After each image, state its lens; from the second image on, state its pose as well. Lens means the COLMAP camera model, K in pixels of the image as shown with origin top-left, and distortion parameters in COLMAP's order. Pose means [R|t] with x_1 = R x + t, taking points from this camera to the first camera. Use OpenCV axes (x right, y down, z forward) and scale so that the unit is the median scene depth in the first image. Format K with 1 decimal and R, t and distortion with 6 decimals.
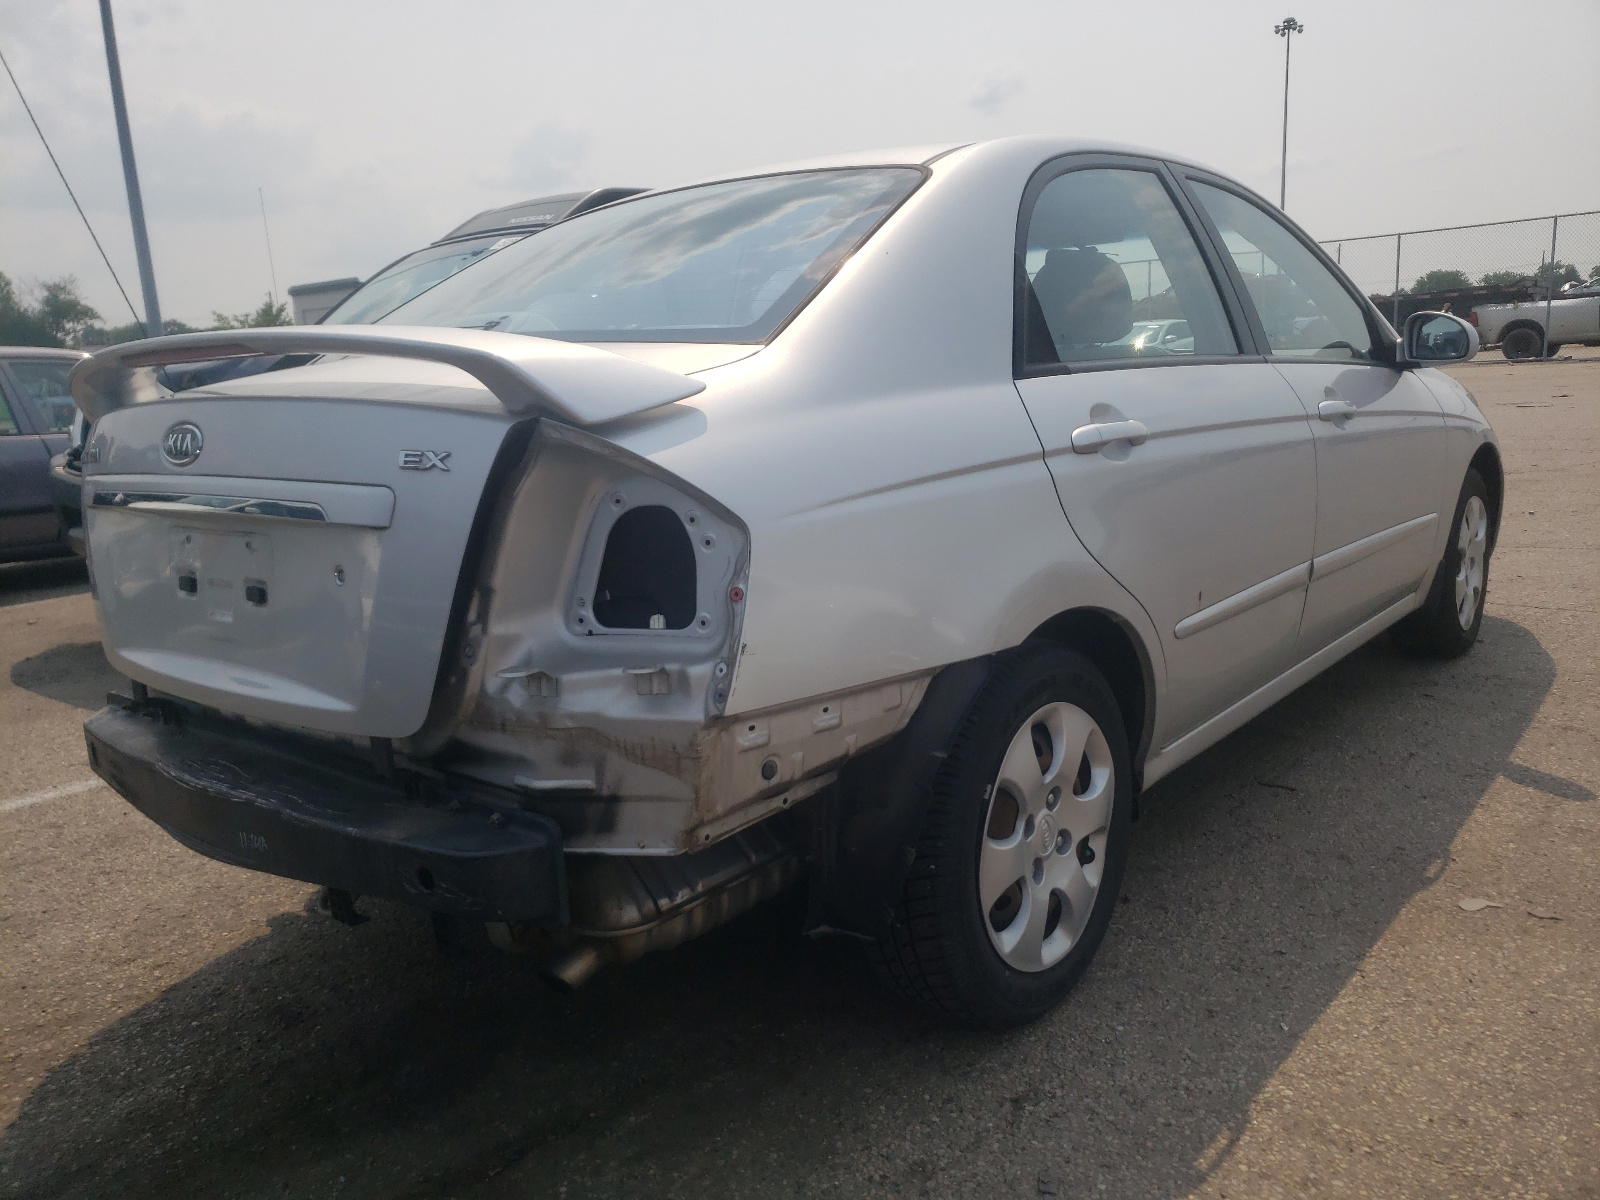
lens RADIAL K [[1218.5, 0, 800.9], [0, 1218.5, 594.4], [0, 0, 1]] dist [0.052532, -0.022178]
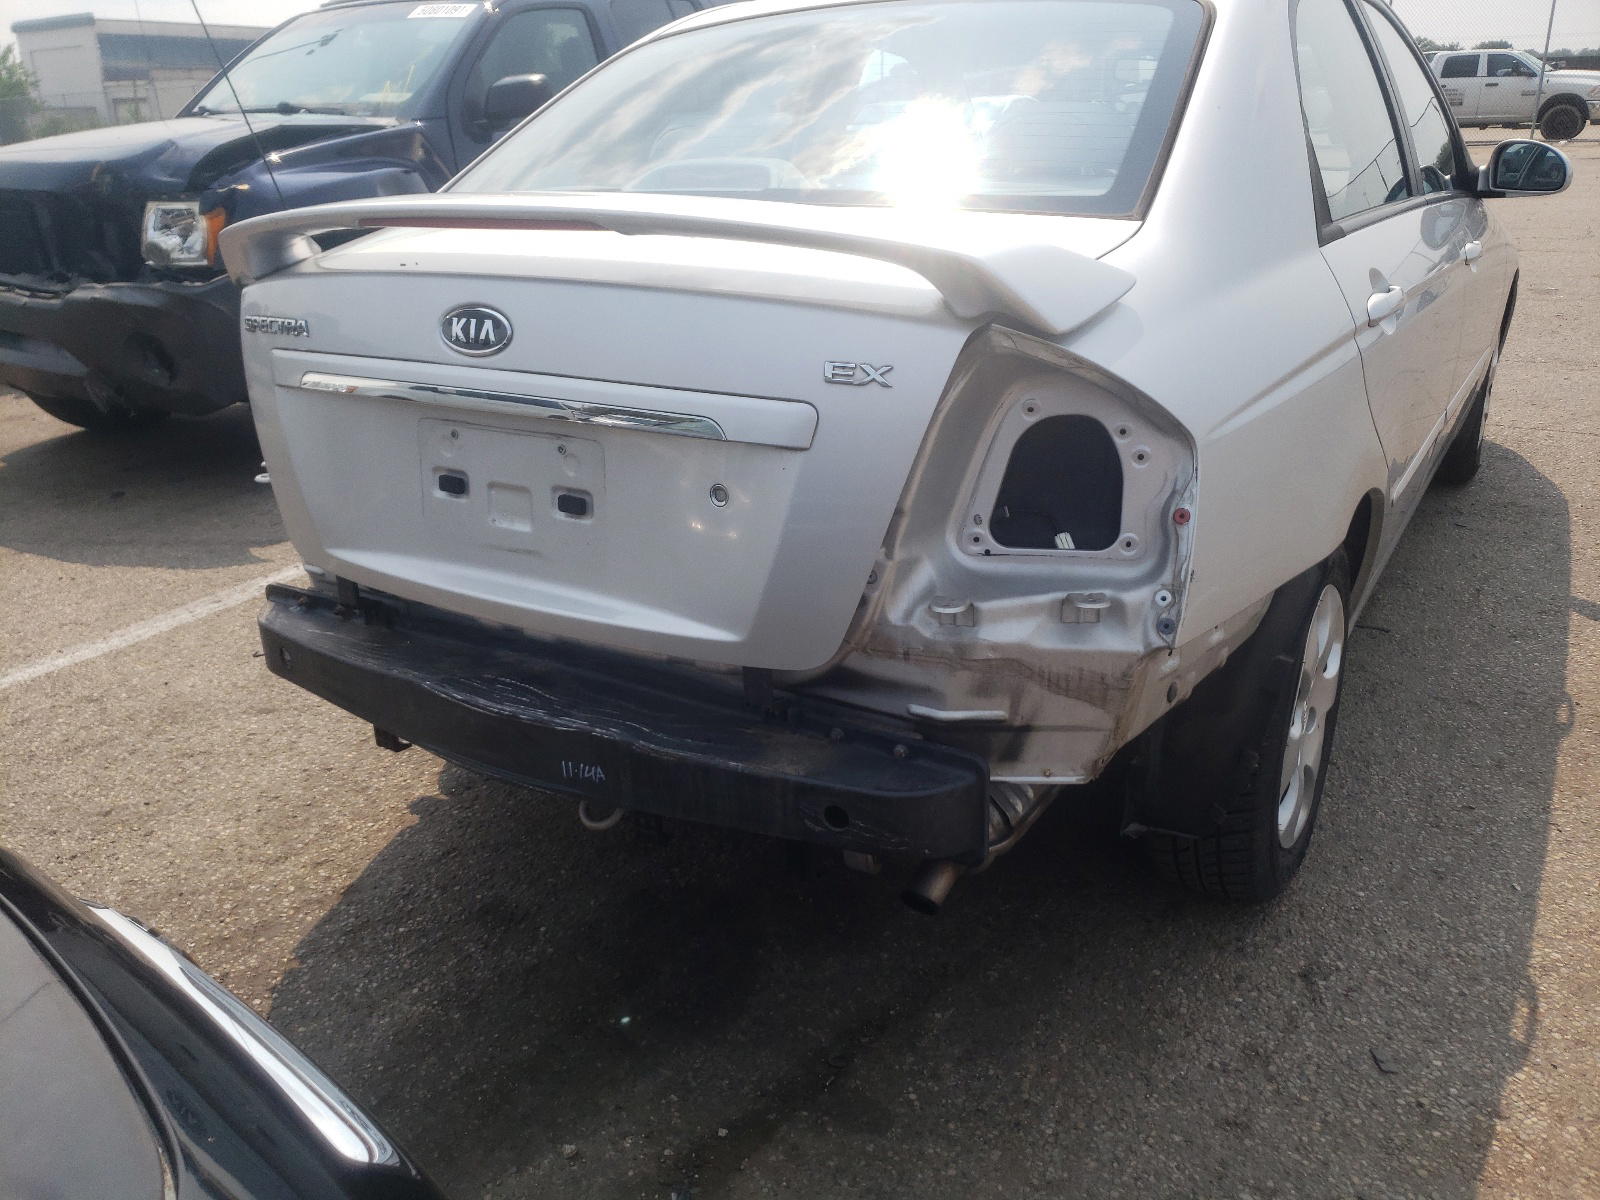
lens RADIAL K [[1225.1, 0, 804.1], [0, 1225.1, 598.6], [0, 0, 1]] dist [0.073153, -0.021776]
pose [[0.991510, -0.024078, 0.127784, -0.436496], [0.002075, 0.985511, 0.169602, -0.093570], [-0.130016, -0.167897, 0.977193, 0.102718]]
